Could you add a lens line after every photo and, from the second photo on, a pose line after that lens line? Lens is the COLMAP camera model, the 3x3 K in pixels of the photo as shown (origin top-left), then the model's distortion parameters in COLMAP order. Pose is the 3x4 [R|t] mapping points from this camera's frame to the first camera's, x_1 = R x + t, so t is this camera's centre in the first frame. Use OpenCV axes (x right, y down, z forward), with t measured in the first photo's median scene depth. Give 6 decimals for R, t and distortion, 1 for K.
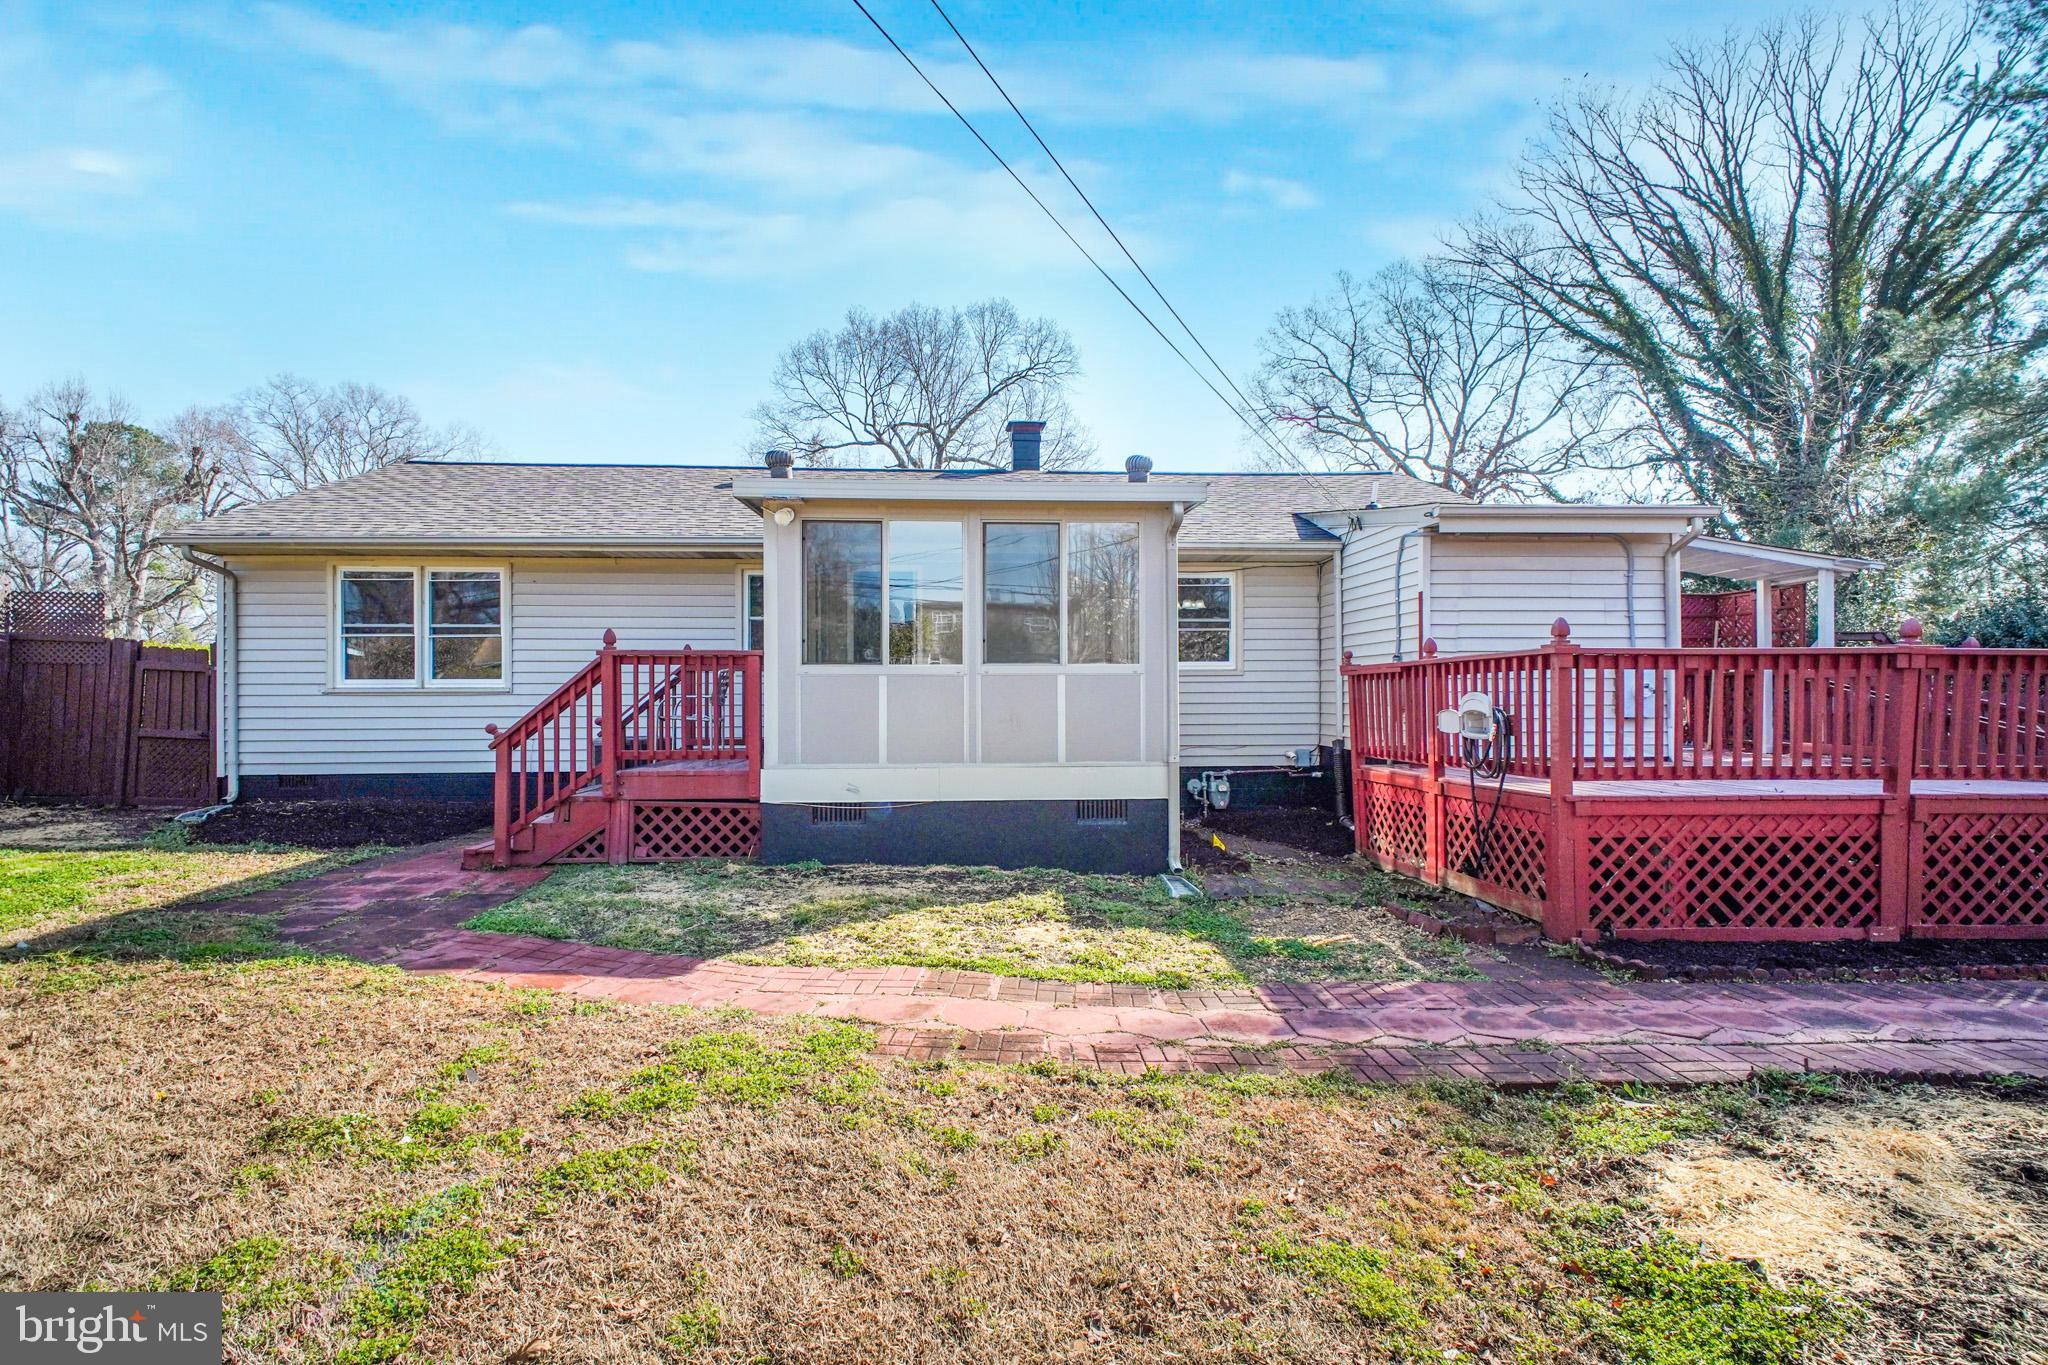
lens RADIAL K [[951.4, 0, 1010.6], [0, 951.4, 691.1], [0, 0, 1]] dist [0.001457, -0.004452]
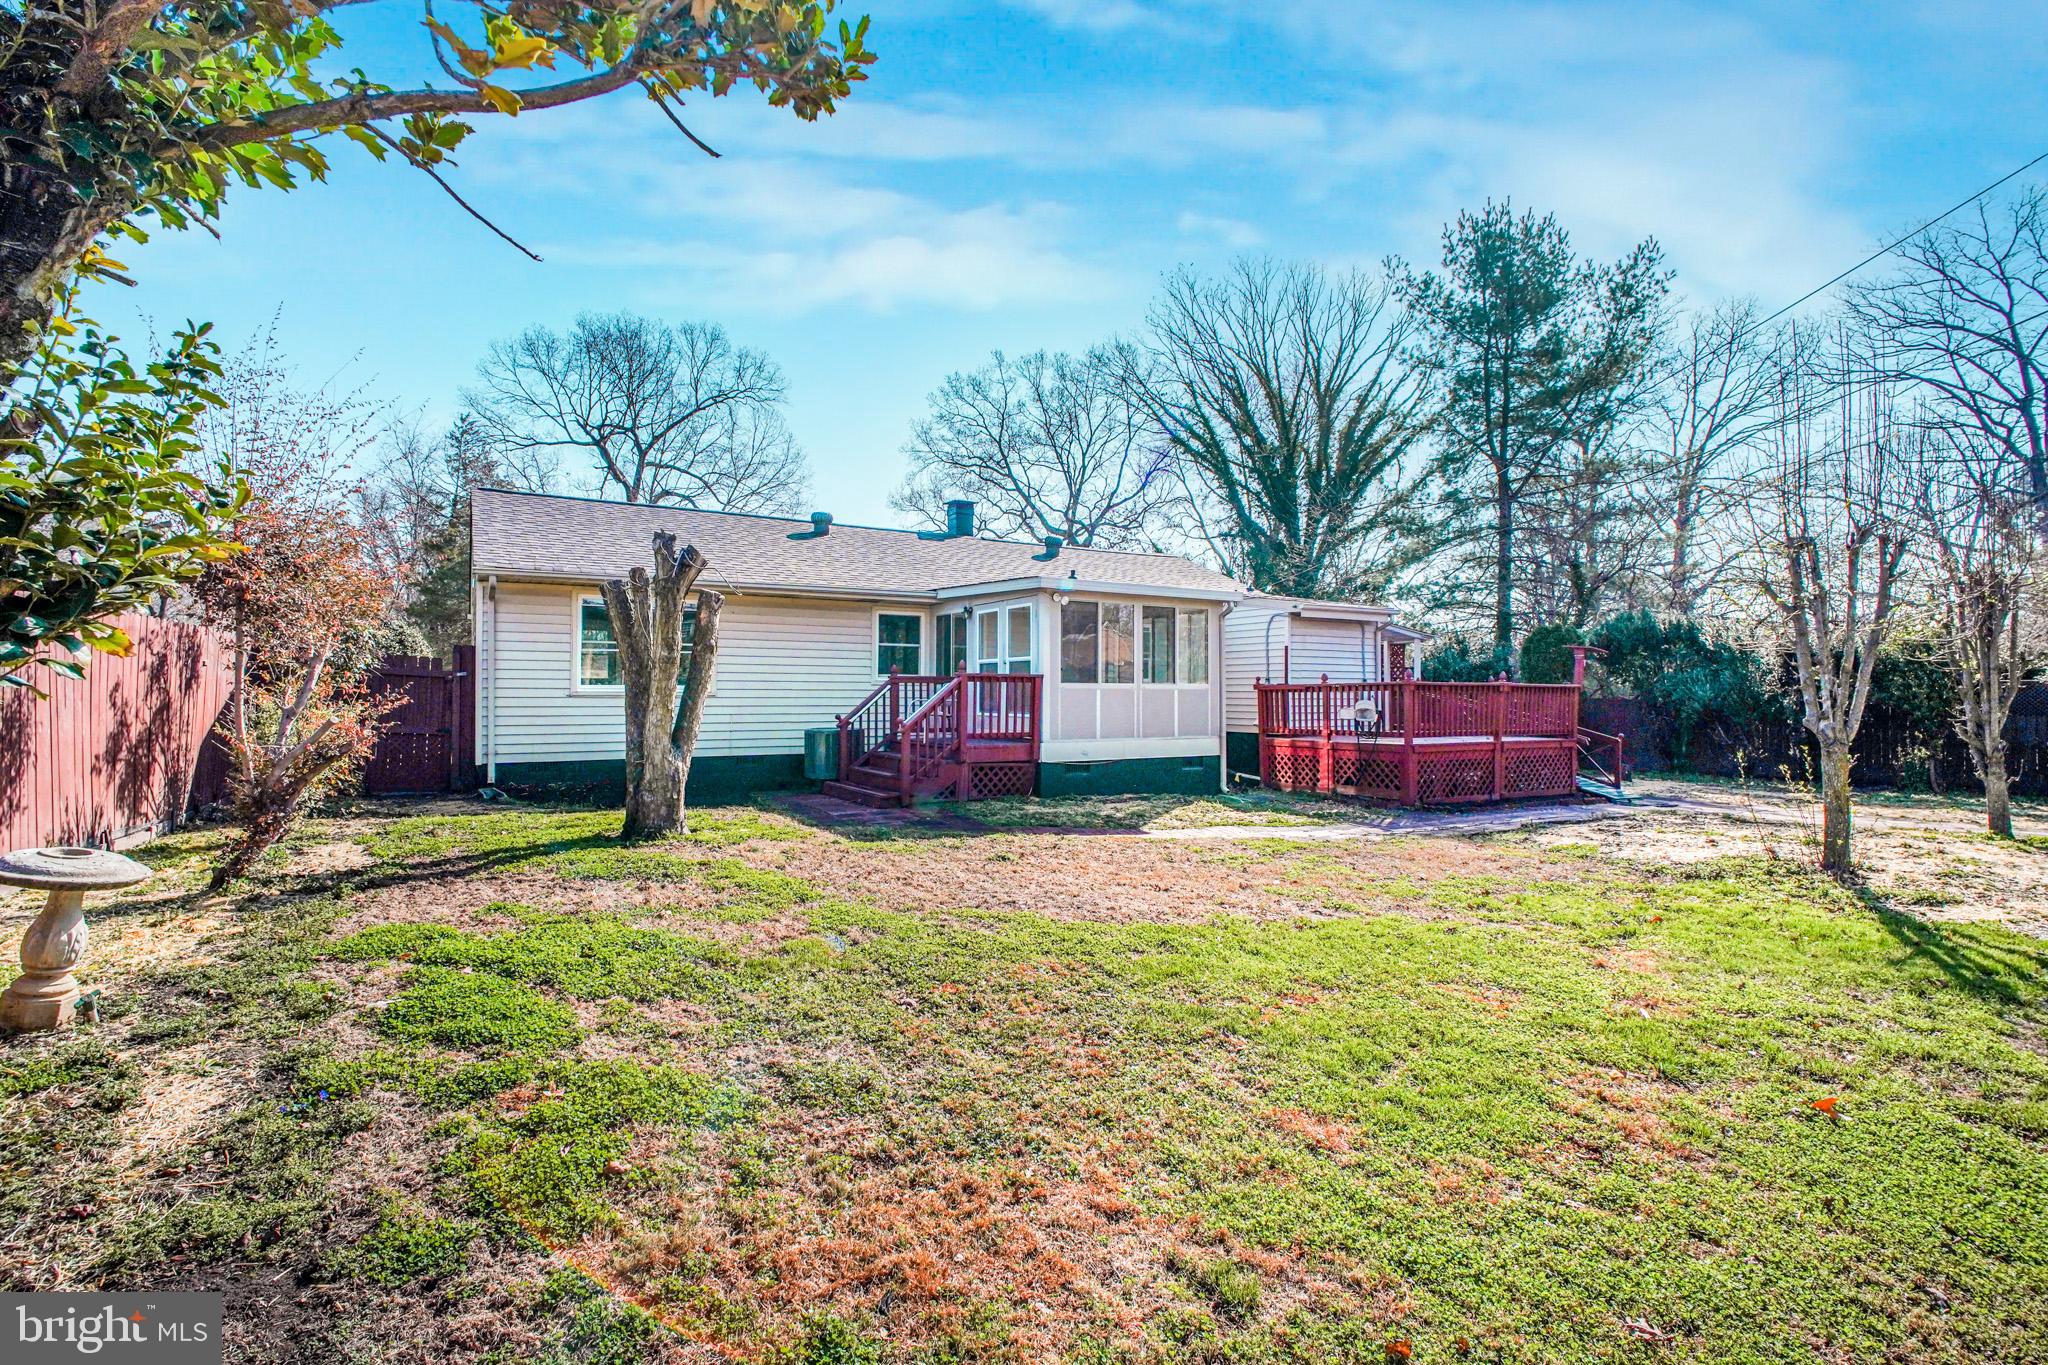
lens RADIAL K [[981.3, 0, 1008.5], [0, 981.3, 658.1], [0, 0, 1]] dist [-0.005042, -0.002345]
pose [[0.878095, 0.025642, 0.477798, -0.319237], [-0.009860, 0.999321, -0.035511, -0.001655], [-0.478384, 0.026471, 0.877751, -0.145472]]
